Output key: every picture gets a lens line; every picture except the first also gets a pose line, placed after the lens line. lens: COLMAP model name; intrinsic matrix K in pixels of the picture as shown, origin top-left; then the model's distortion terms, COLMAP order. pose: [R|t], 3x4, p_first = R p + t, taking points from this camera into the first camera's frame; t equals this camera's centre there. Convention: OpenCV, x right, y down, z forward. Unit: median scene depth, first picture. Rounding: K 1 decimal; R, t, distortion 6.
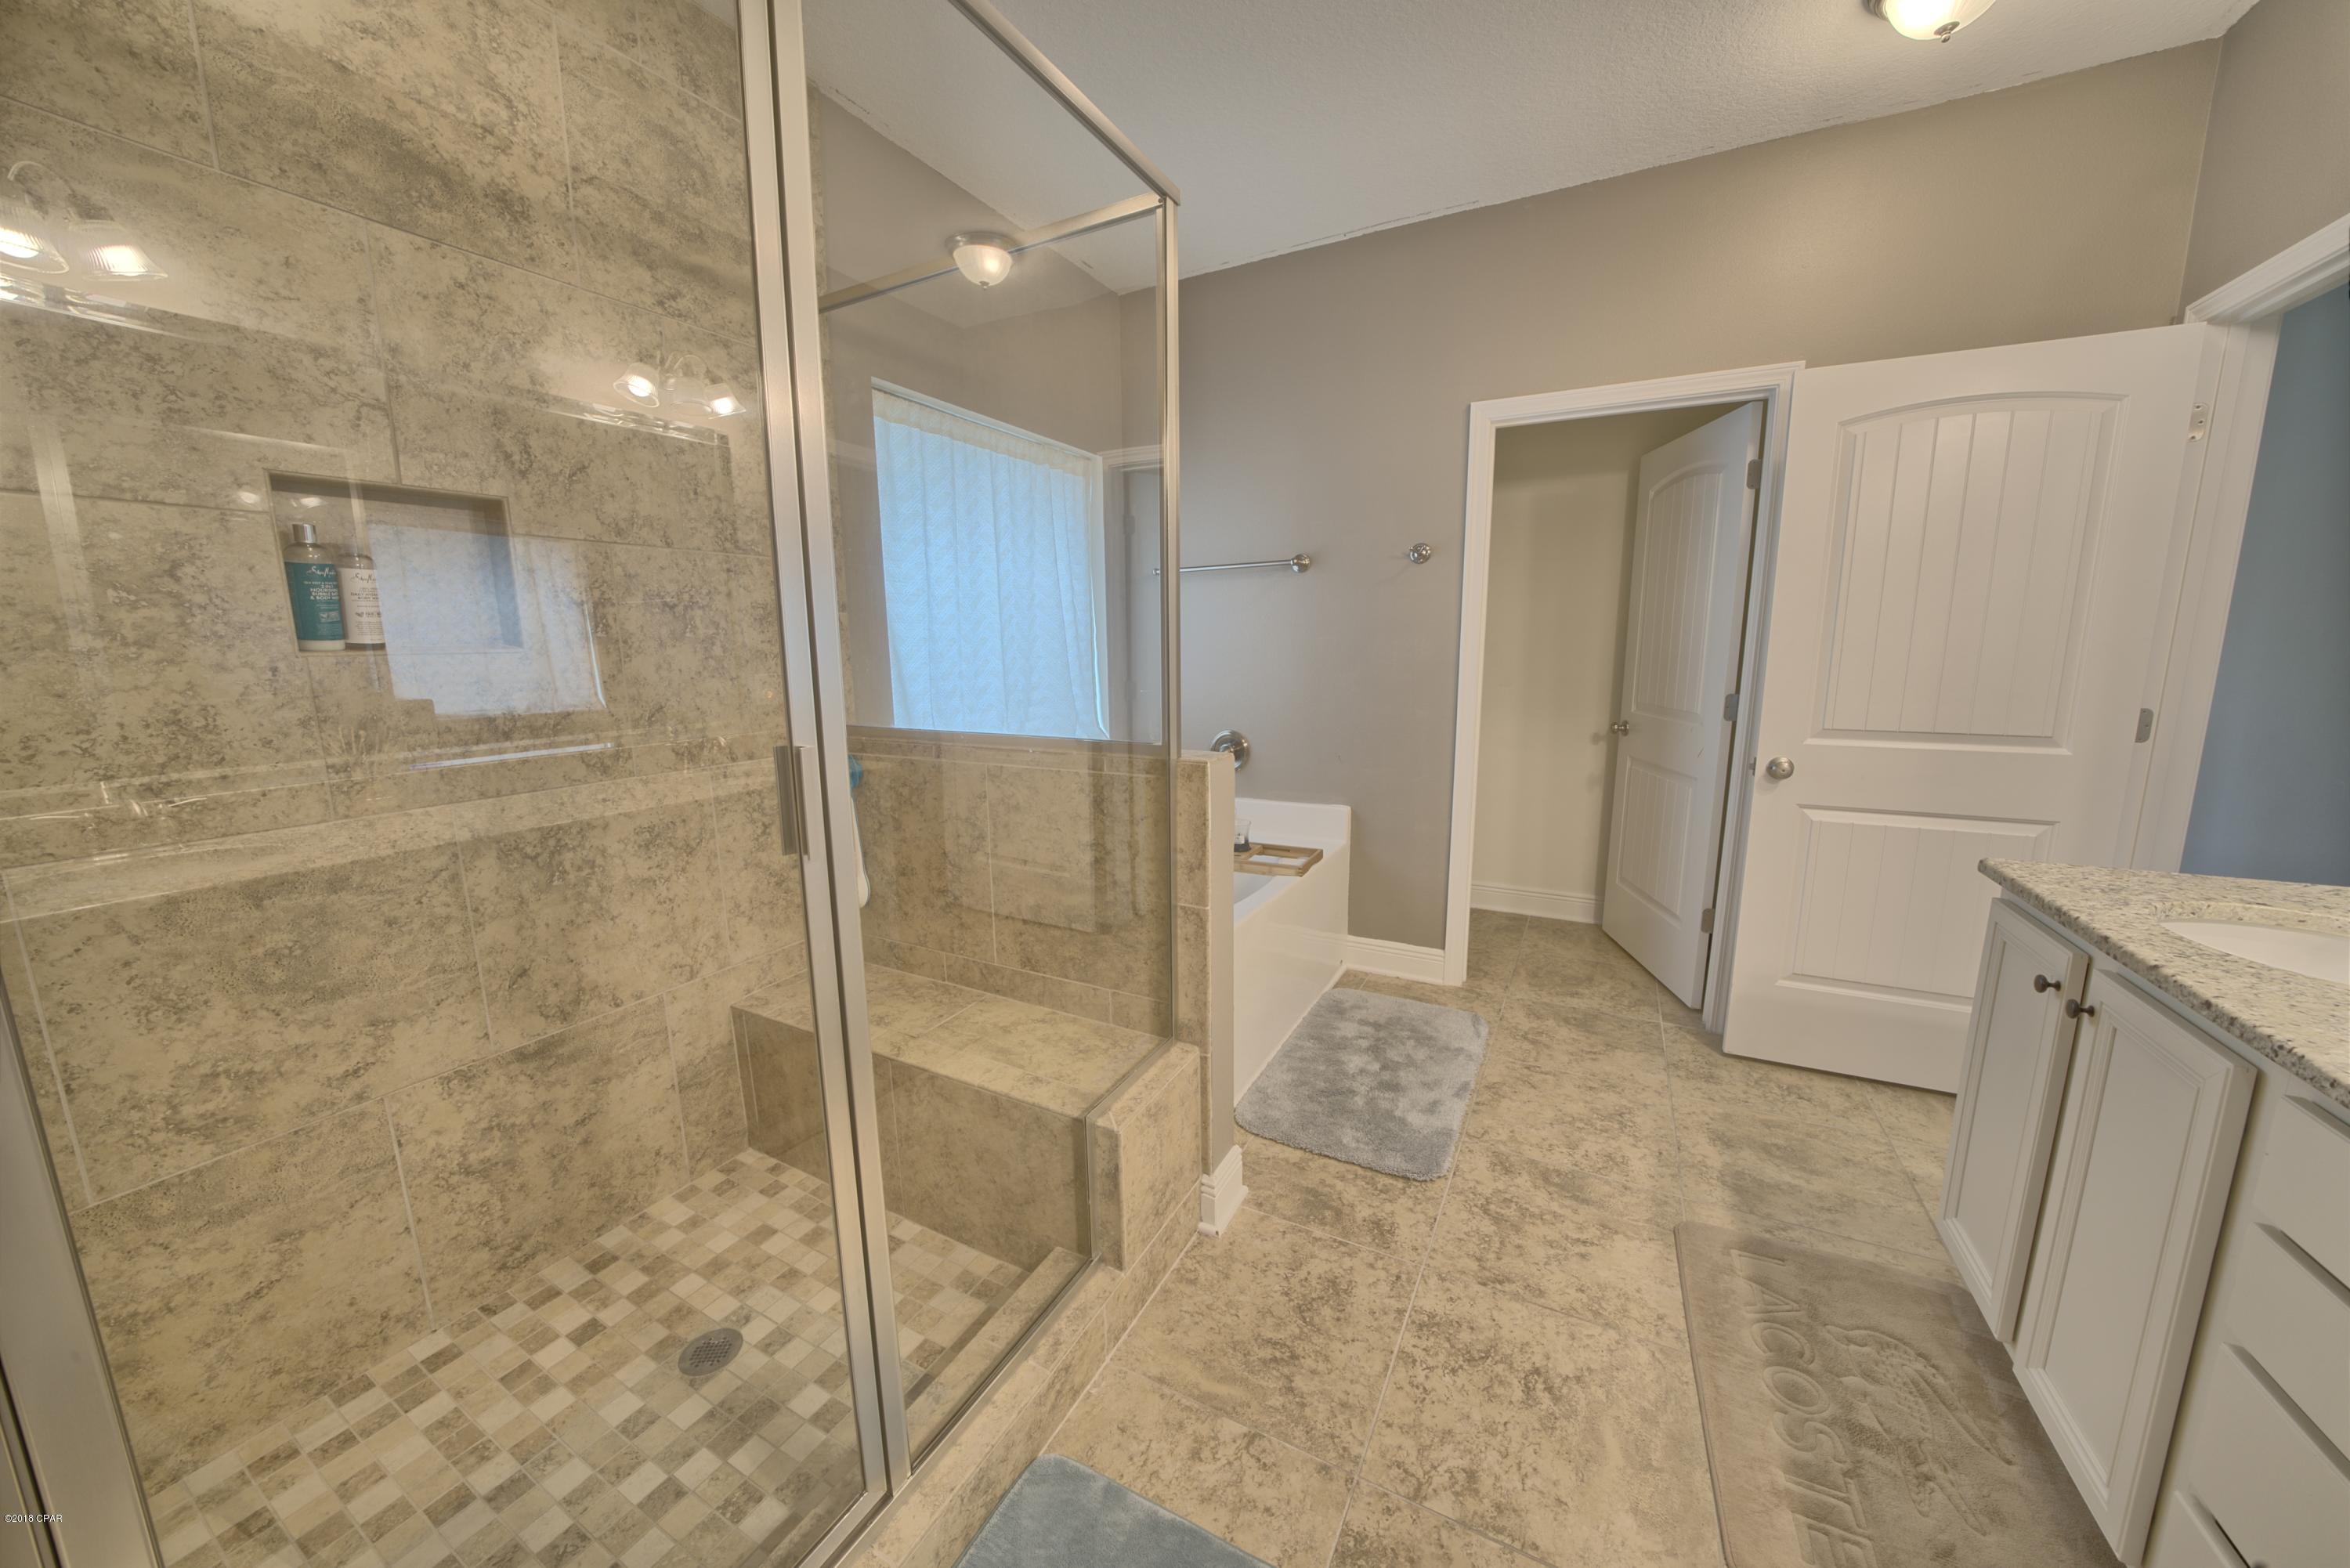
lens RADIAL K [[813.9, 0, 1176.5], [0, 813.9, 780.4], [0, 0, 1]] dist [-0.022379, 0.002141]
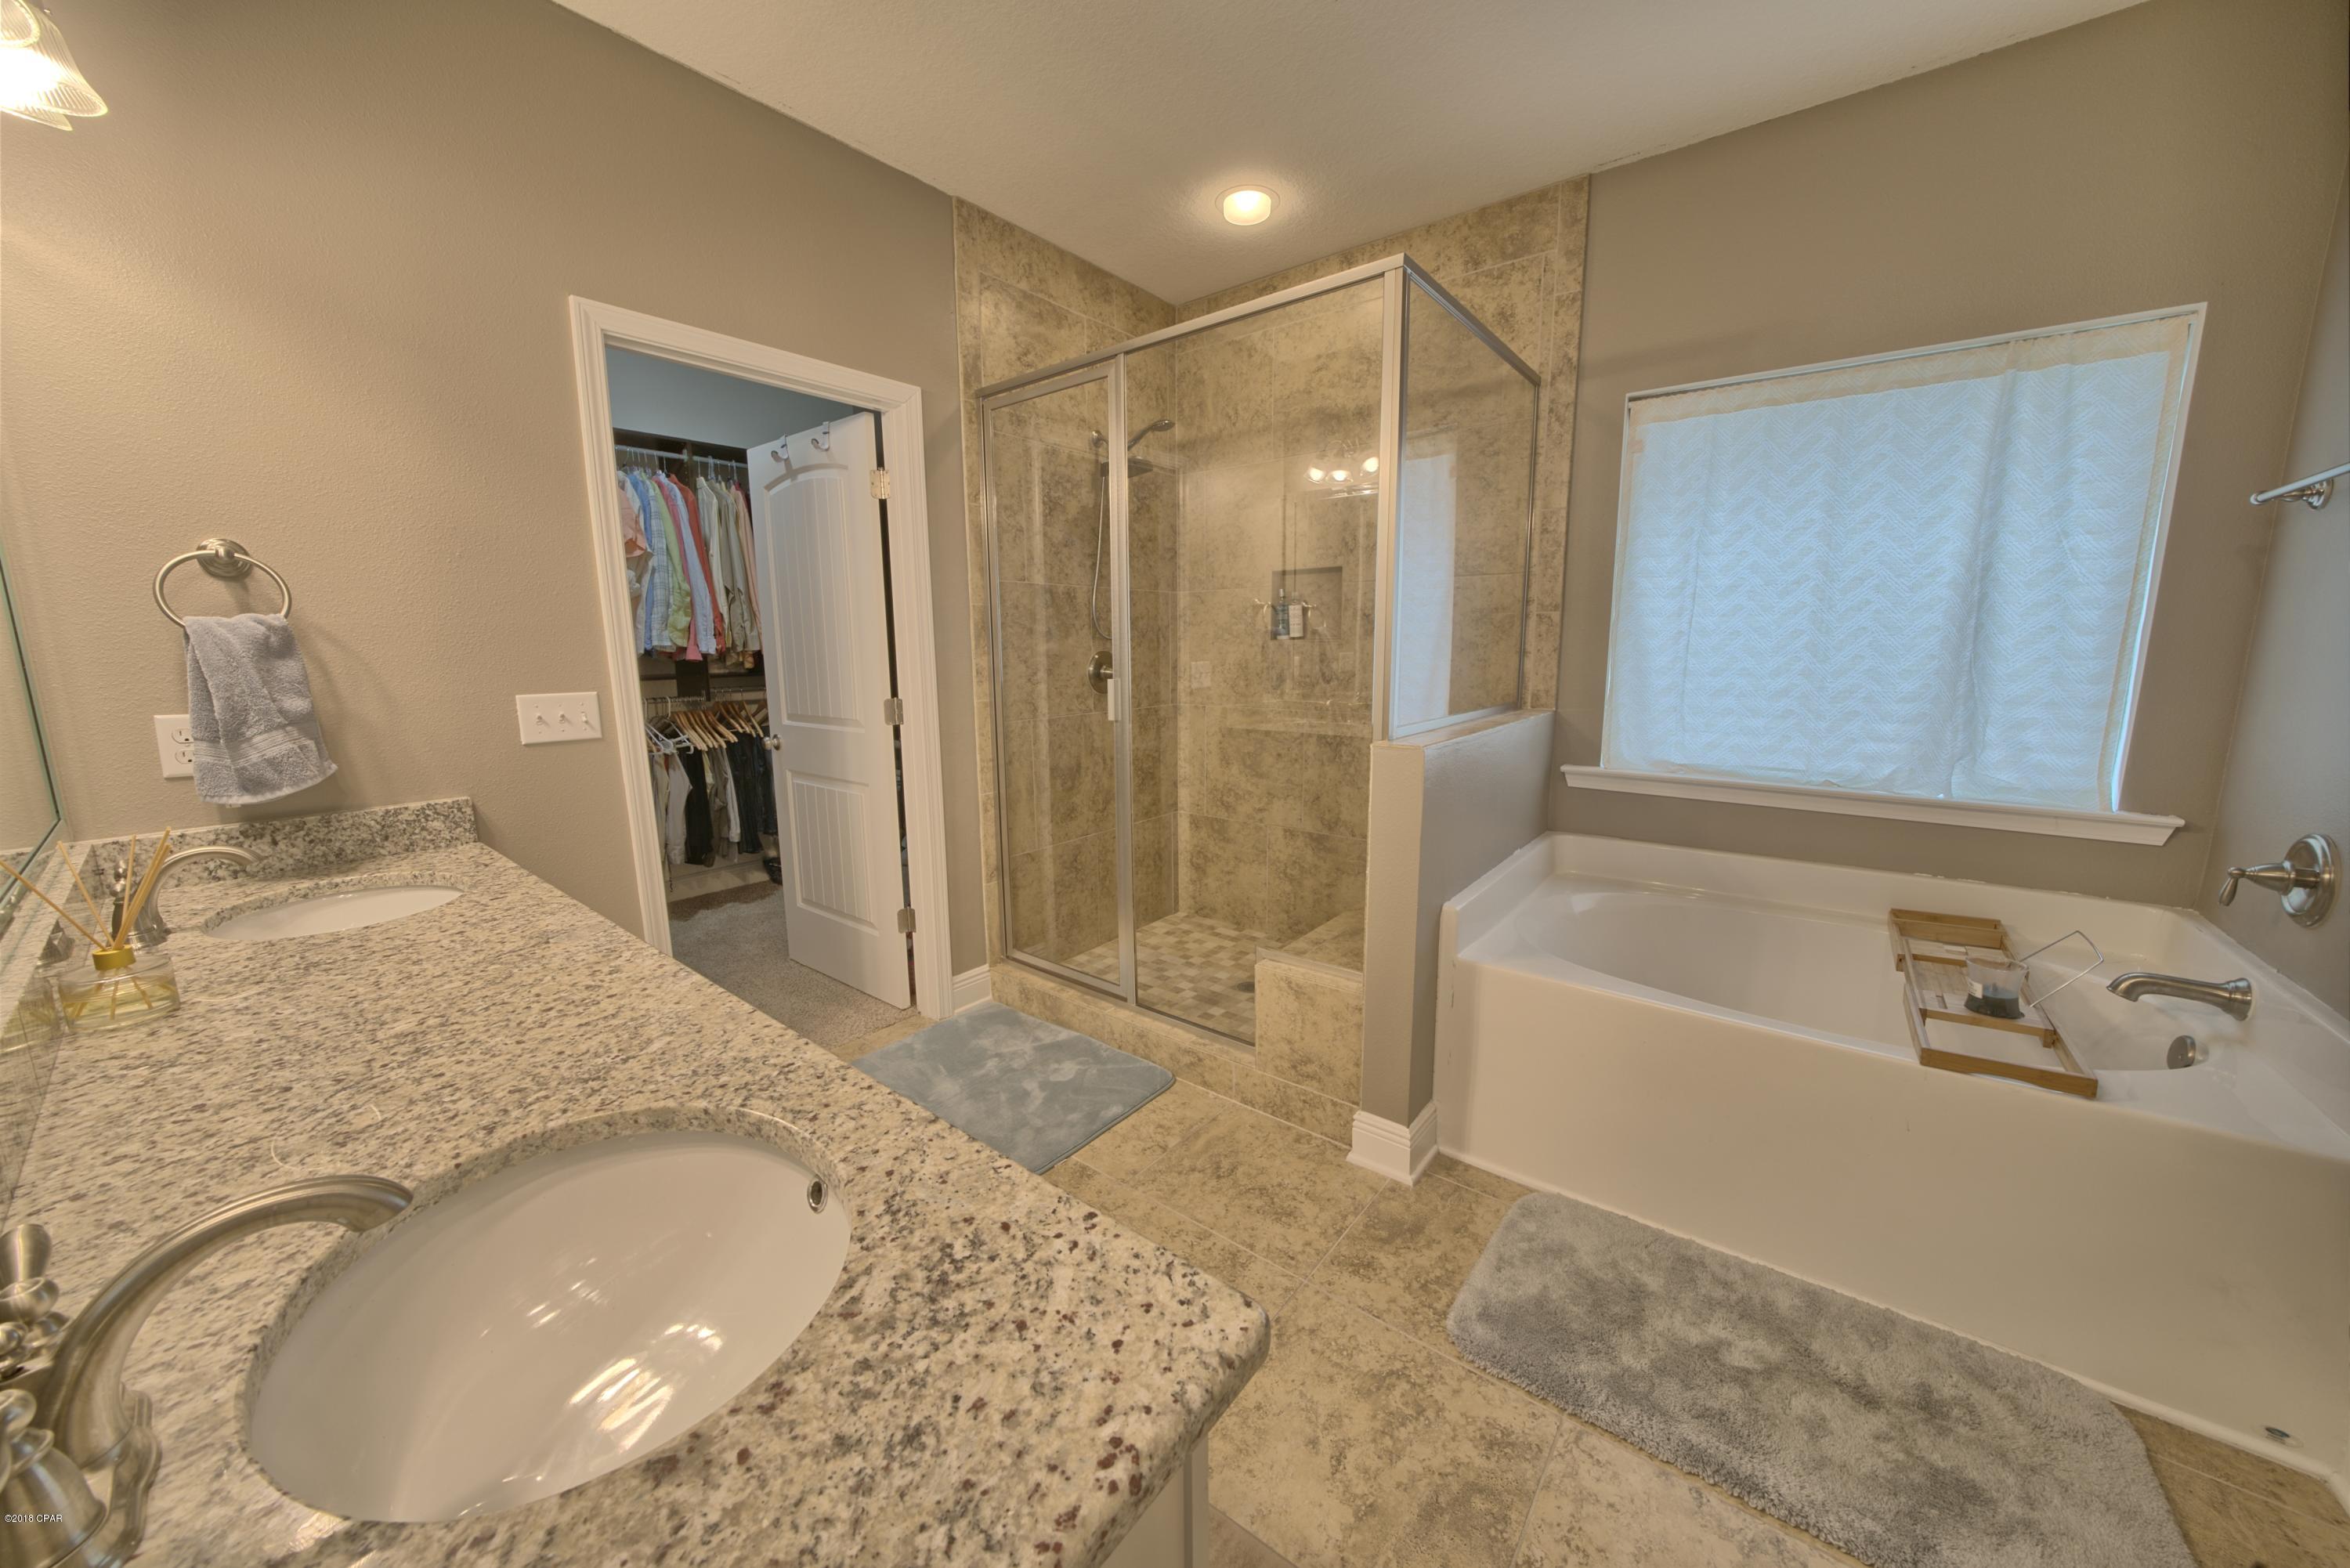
lens RADIAL K [[813.9, 0, 1172.6], [0, 813.9, 785.9], [0, 0, 1]] dist [-0.022379, 0.002141]
pose [[-0.179025, 0.182655, -0.966741, 1.356837], [-0.155428, 0.965025, 0.211113, -0.184883], [0.971490, 0.188053, -0.144374, 1.008714]]
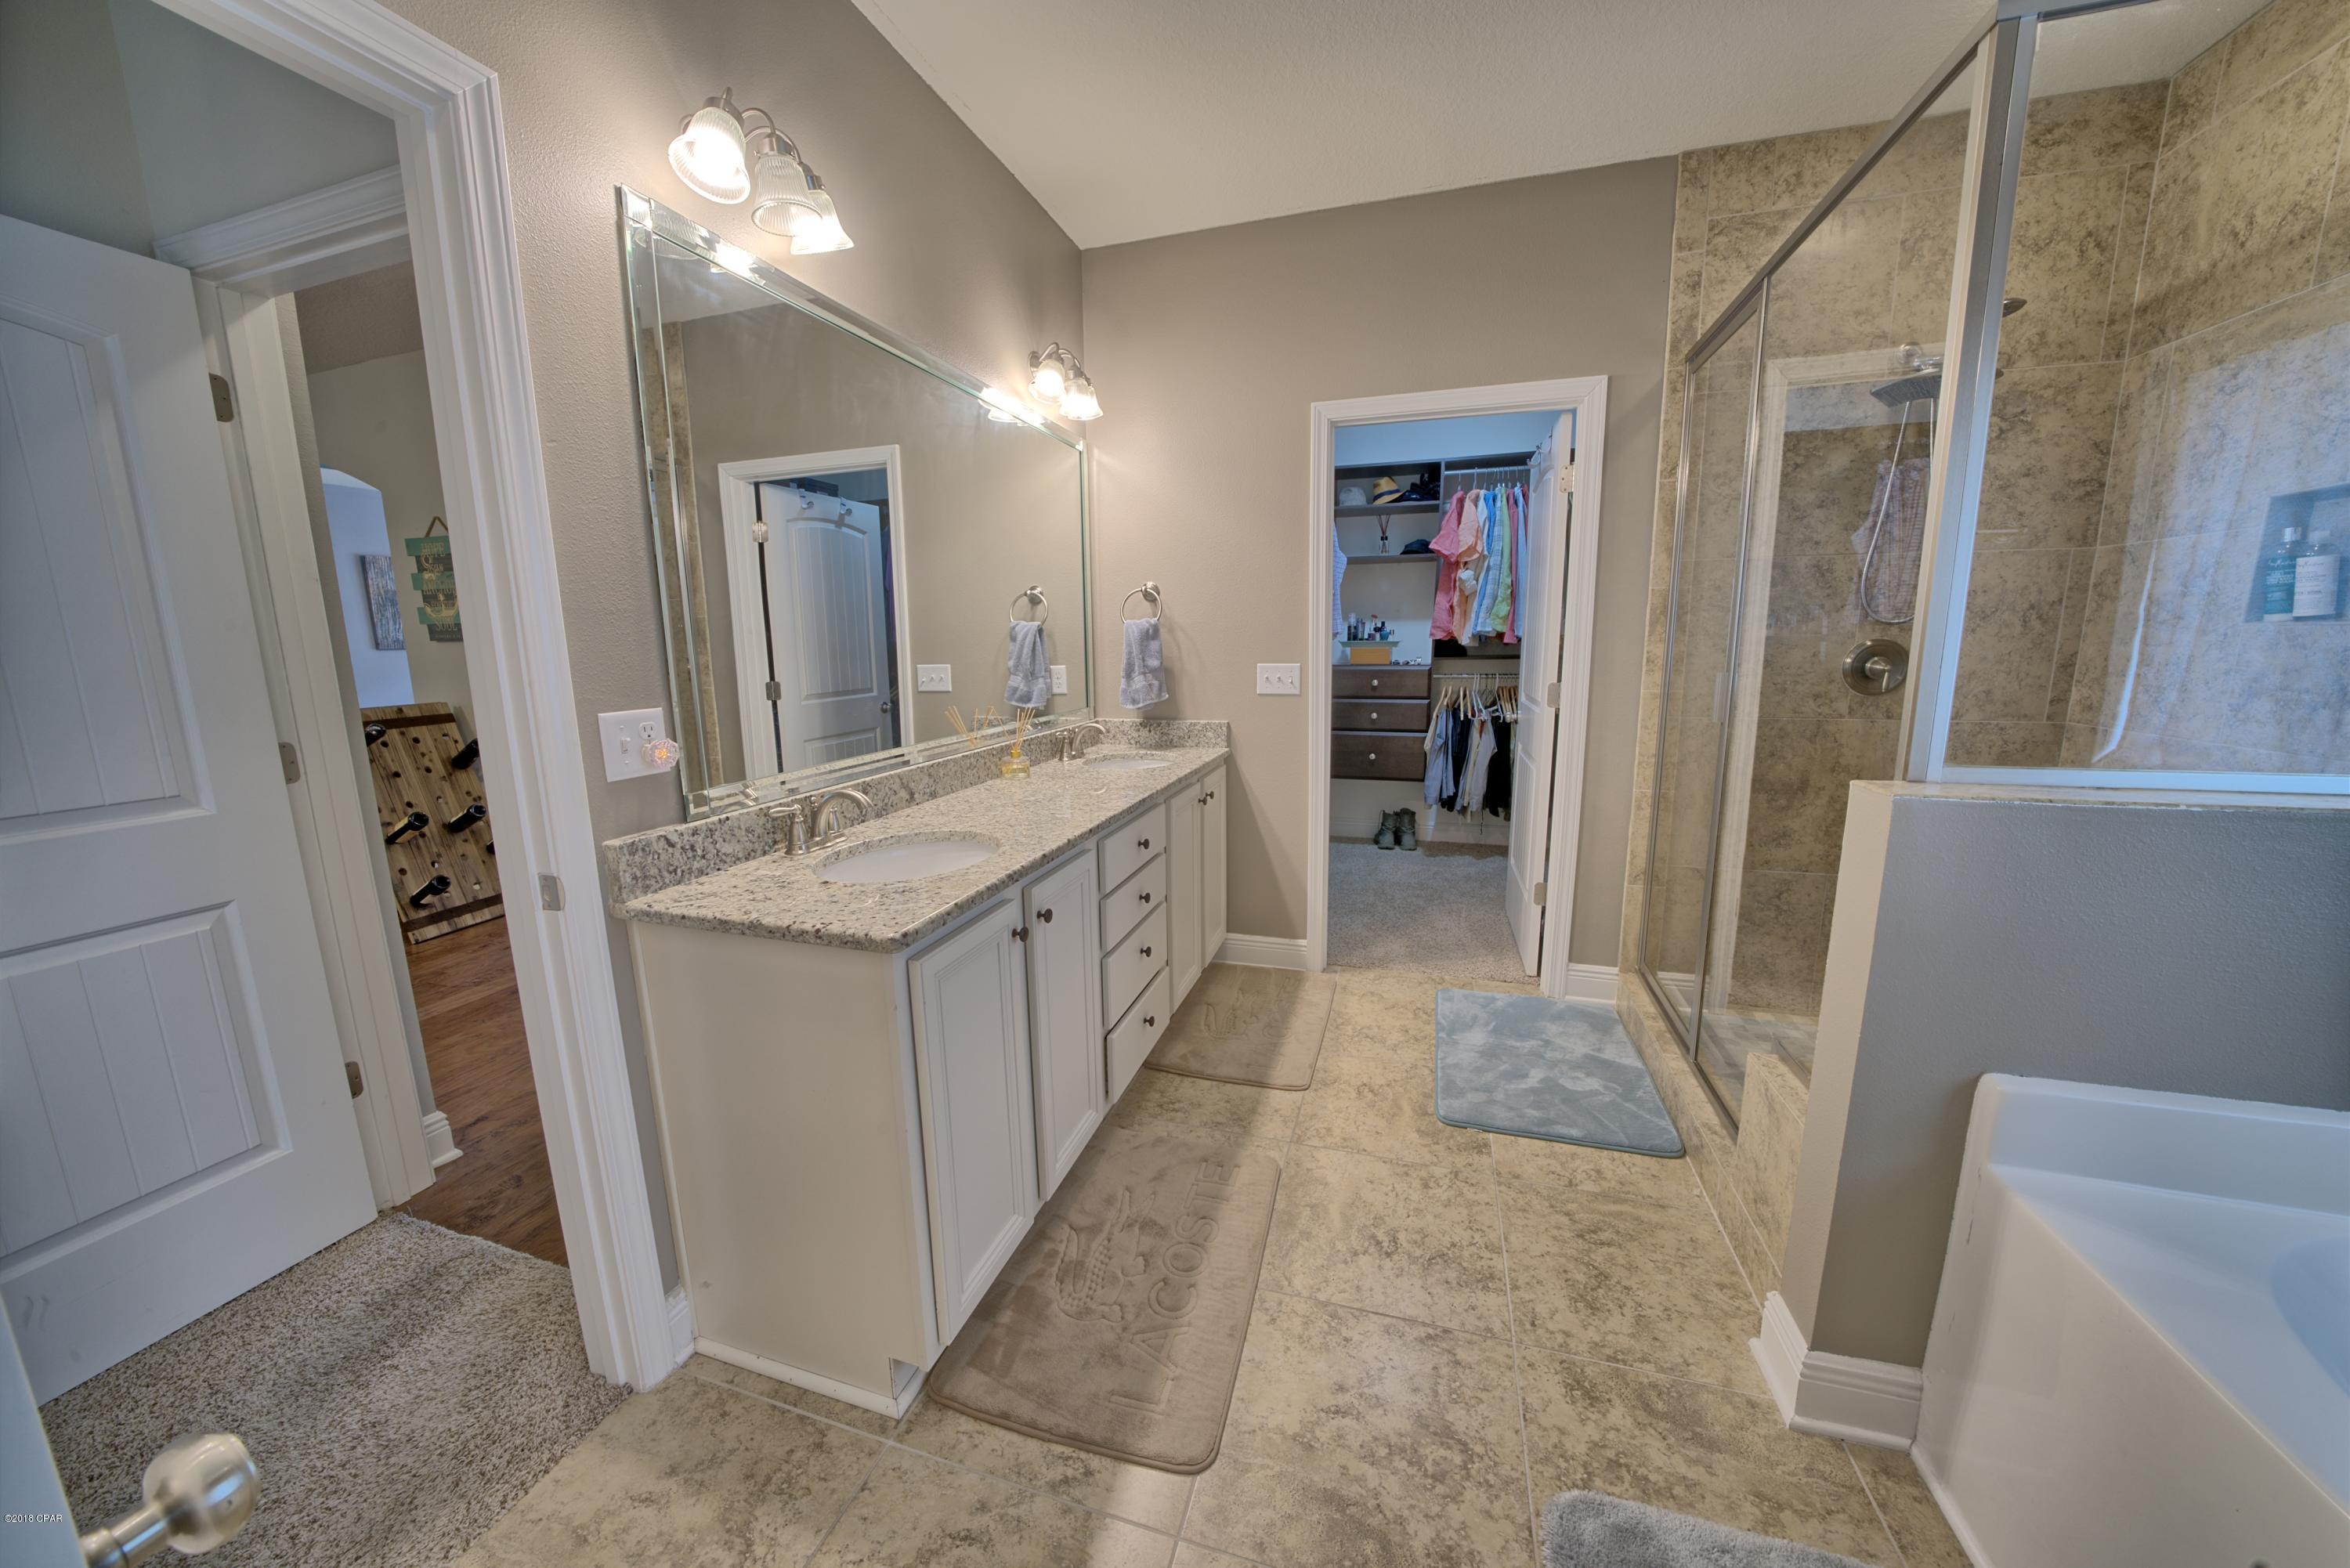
lens RADIAL K [[813.9, 0, 1171.7], [0, 813.9, 788.1], [0, 0, 1]] dist [-0.022379, 0.002141]
pose [[-0.982320, 0.058912, -0.177697, 0.919190], [-0.005793, 0.939176, 0.343387, -0.309293], [0.187118, 0.338346, -0.922230, 1.776047]]
